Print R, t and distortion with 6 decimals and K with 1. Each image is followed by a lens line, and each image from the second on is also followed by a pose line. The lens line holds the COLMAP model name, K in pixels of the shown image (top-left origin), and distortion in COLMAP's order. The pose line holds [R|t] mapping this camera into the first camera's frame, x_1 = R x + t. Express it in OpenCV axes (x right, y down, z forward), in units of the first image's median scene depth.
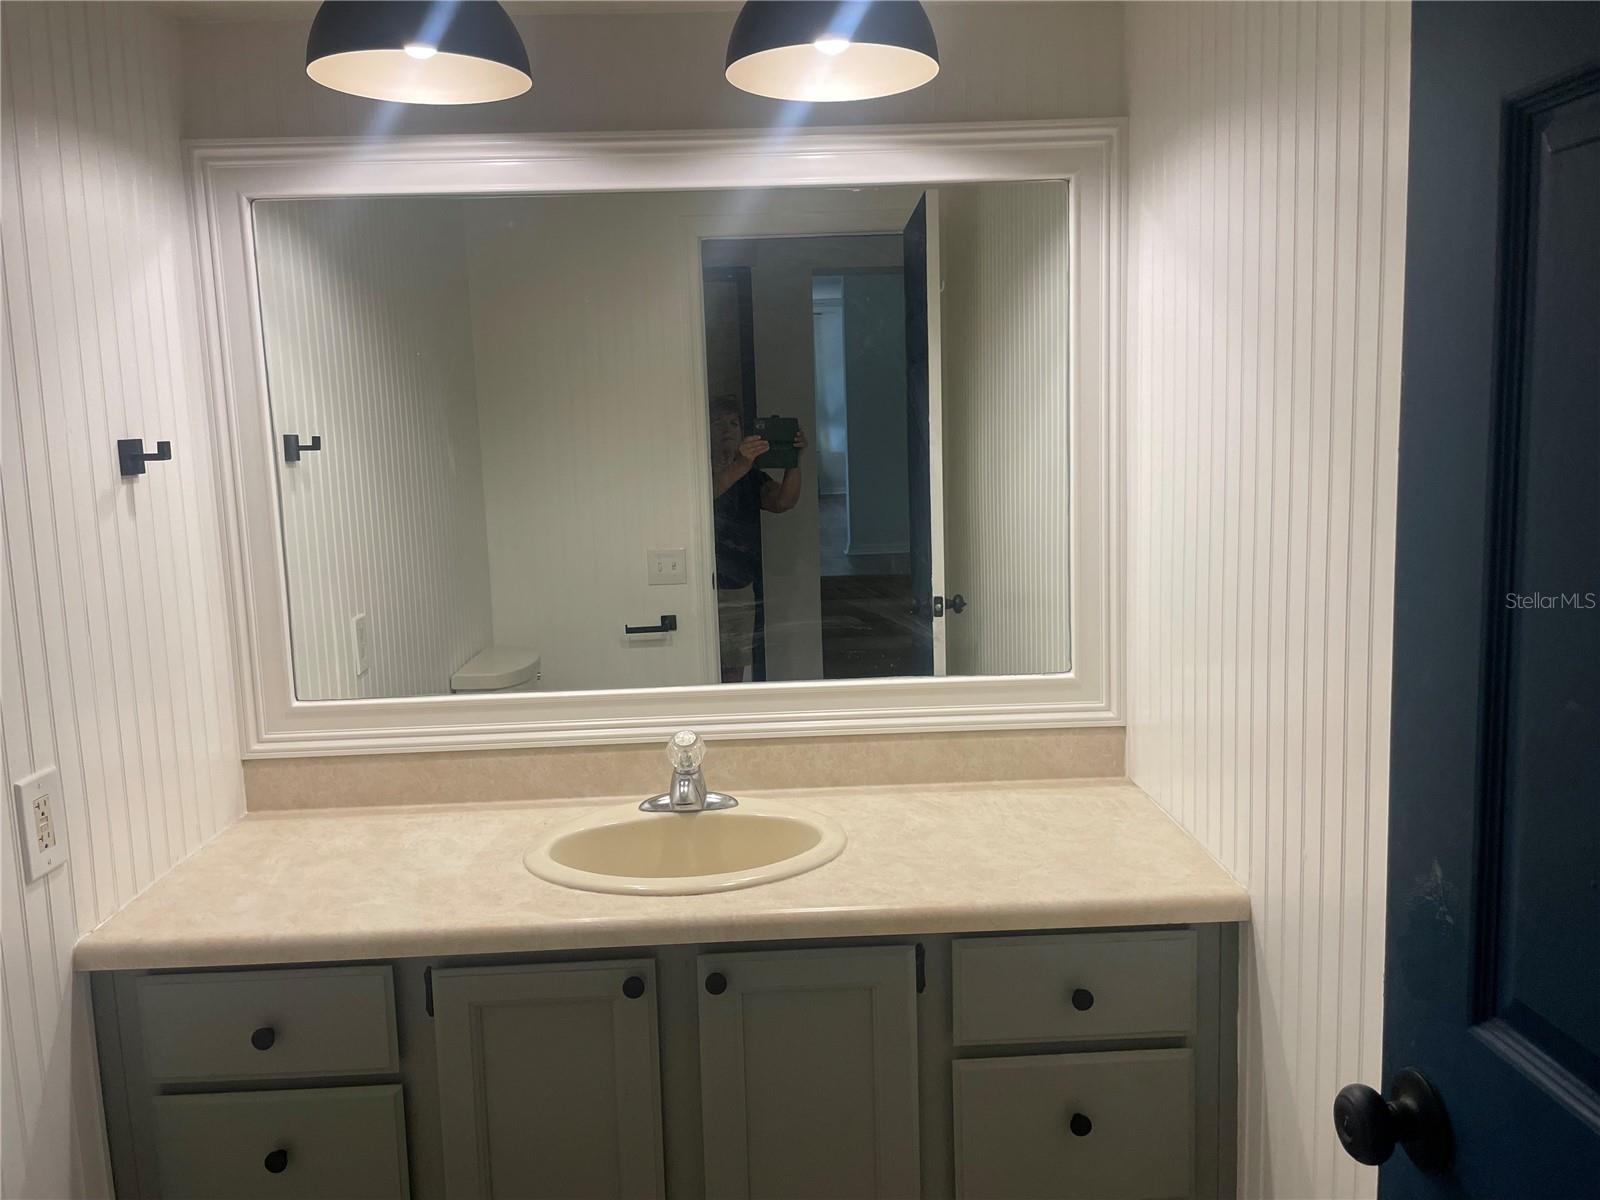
lens RADIAL K [[1249.7, 0, 802.3], [0, 1249.7, 601.2], [0, 0, 1]] dist [0.020980, -0.013695]
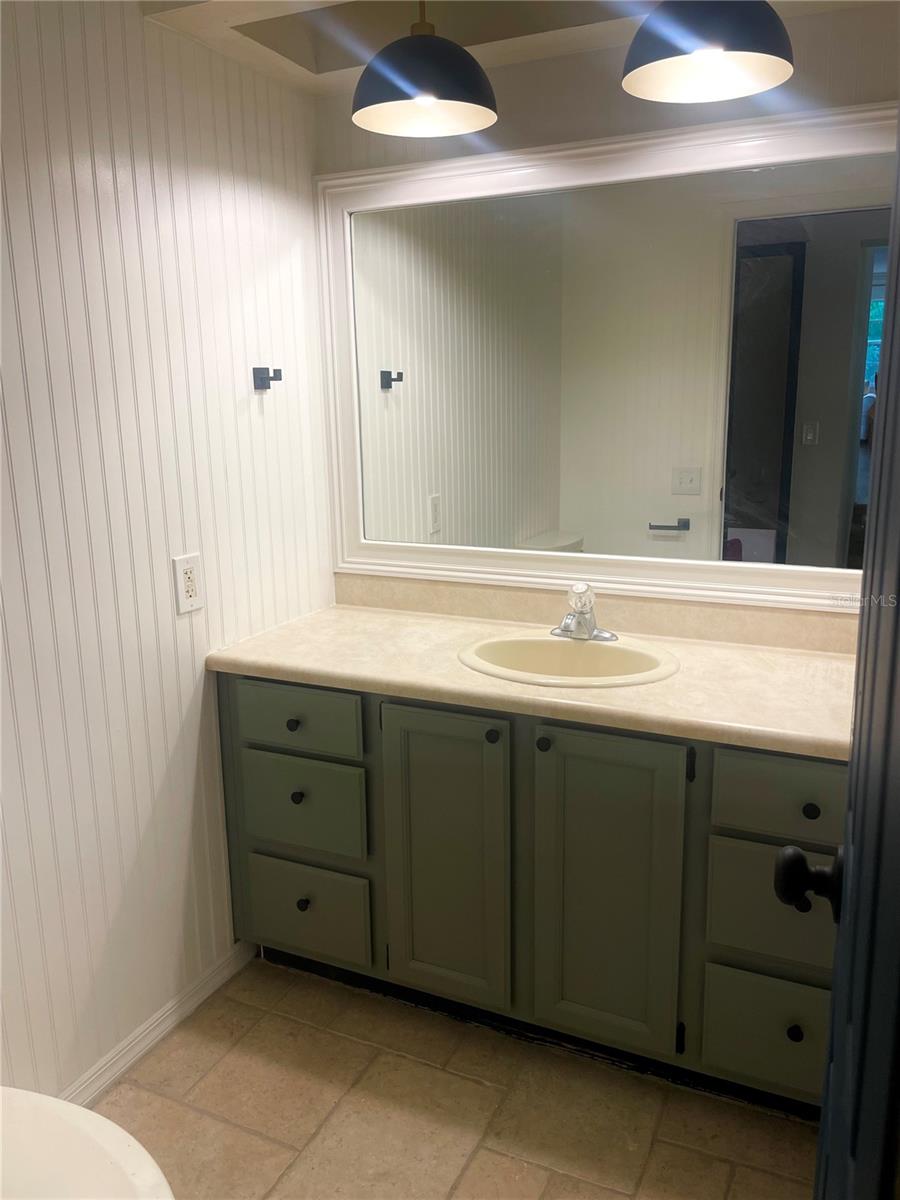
lens RADIAL K [[916.3, 0, 455.0], [0, 916.3, 613.3], [0, 0, 1]] dist [0.117592, -0.247402]
pose [[0.895595, 0.126956, -0.426370, 0.260258], [-0.081079, 0.988944, 0.124162, 0.020792], [0.437419, -0.076629, 0.895987, -0.017349]]
